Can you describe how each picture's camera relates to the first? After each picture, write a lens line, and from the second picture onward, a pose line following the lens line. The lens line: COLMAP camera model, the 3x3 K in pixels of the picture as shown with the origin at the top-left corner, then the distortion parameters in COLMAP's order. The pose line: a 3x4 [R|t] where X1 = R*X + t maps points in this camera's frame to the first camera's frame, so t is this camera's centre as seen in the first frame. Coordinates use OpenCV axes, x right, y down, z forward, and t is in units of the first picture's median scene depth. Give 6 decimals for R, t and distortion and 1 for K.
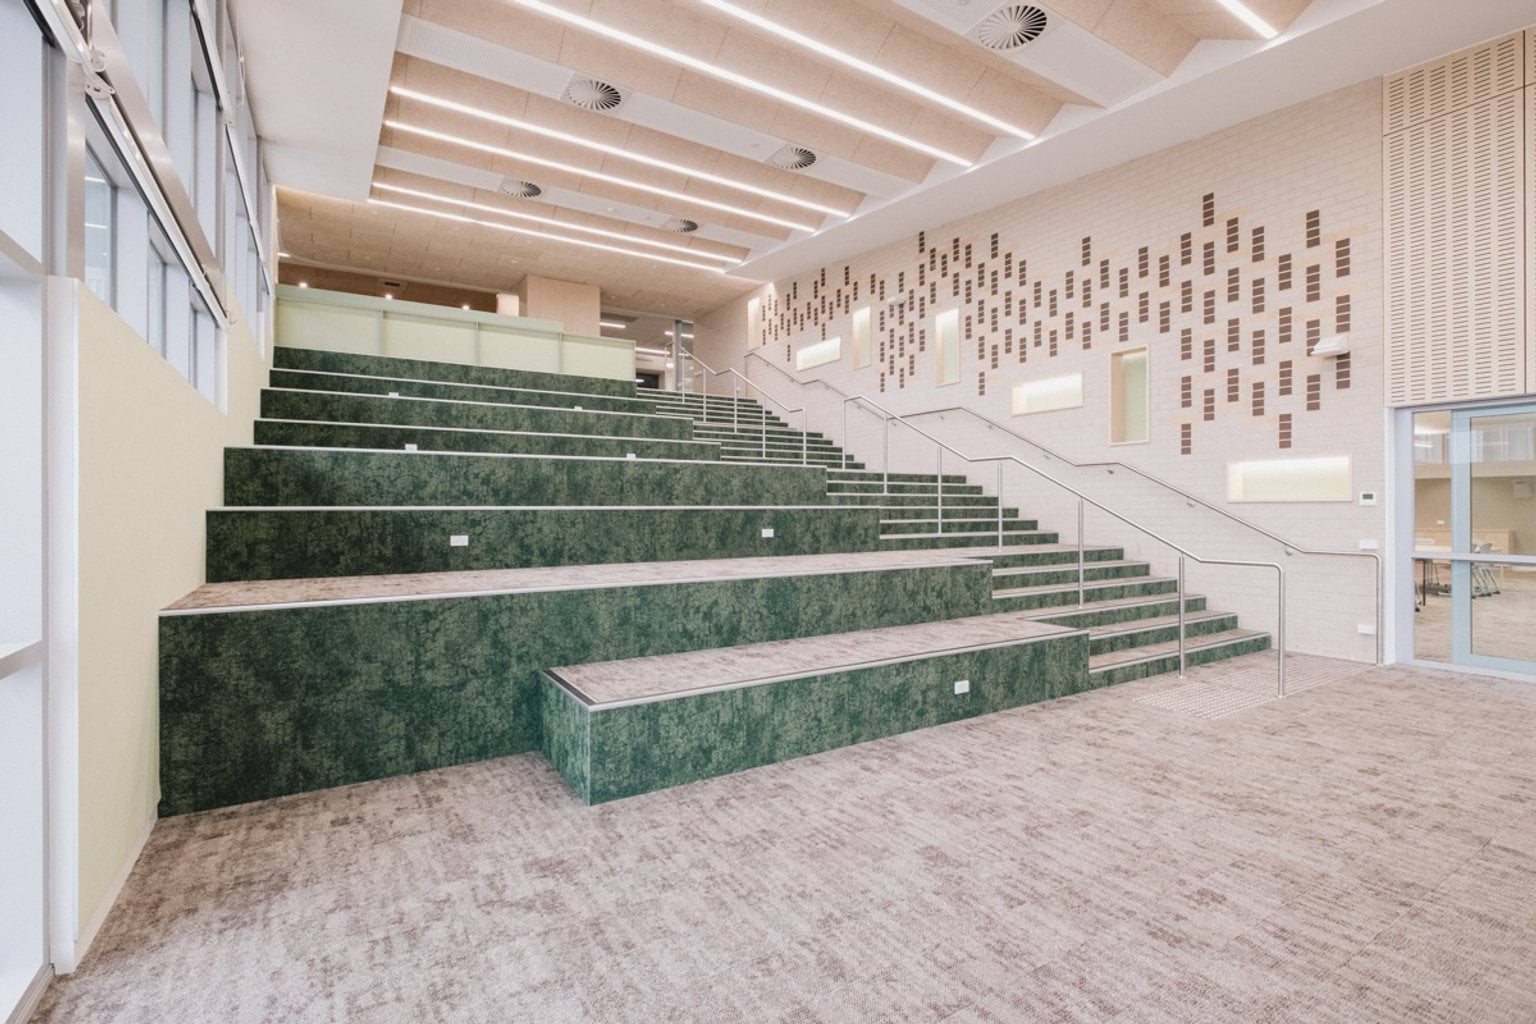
lens RADIAL K [[699.7, 0, 772.2], [0, 699.7, 512.0], [0, 0, 1]] dist [0.000005, -0.000029]
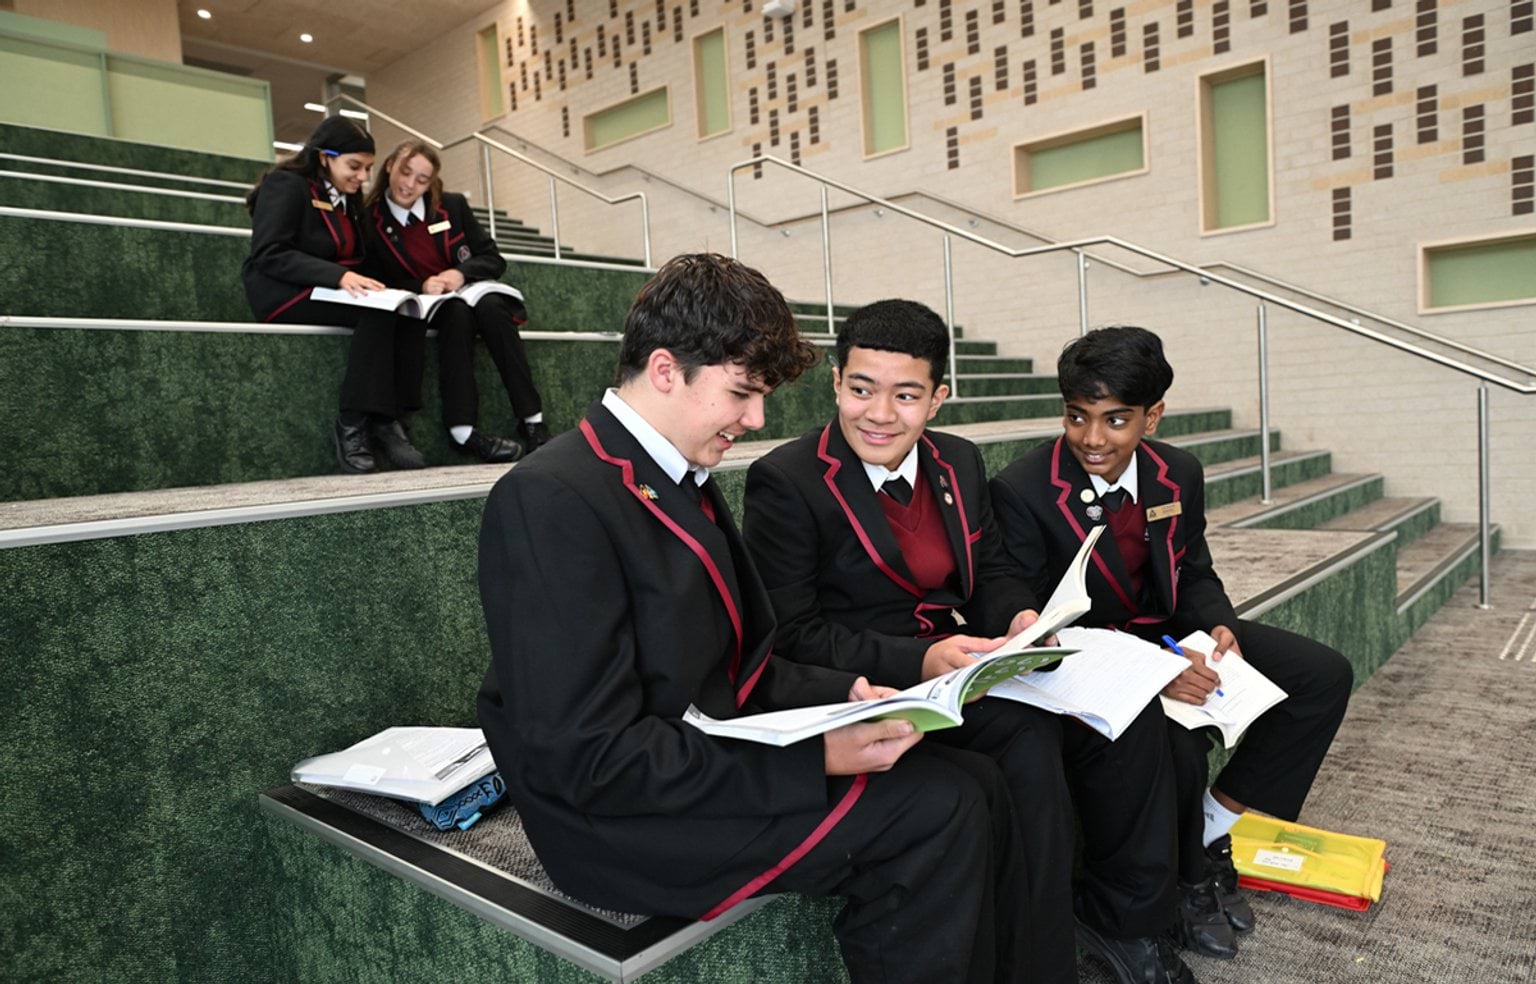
lens RADIAL K [[1027.3, 0, 772.9], [0, 1027.3, 496.0], [0, 0, 1]] dist [-0.004559, 0.000309]
pose [[0.958432, -0.073903, 0.275585, -0.126813], [0.057077, 0.996011, 0.068594, 0.046486], [-0.279554, -0.050014, 0.958826, 0.290772]]
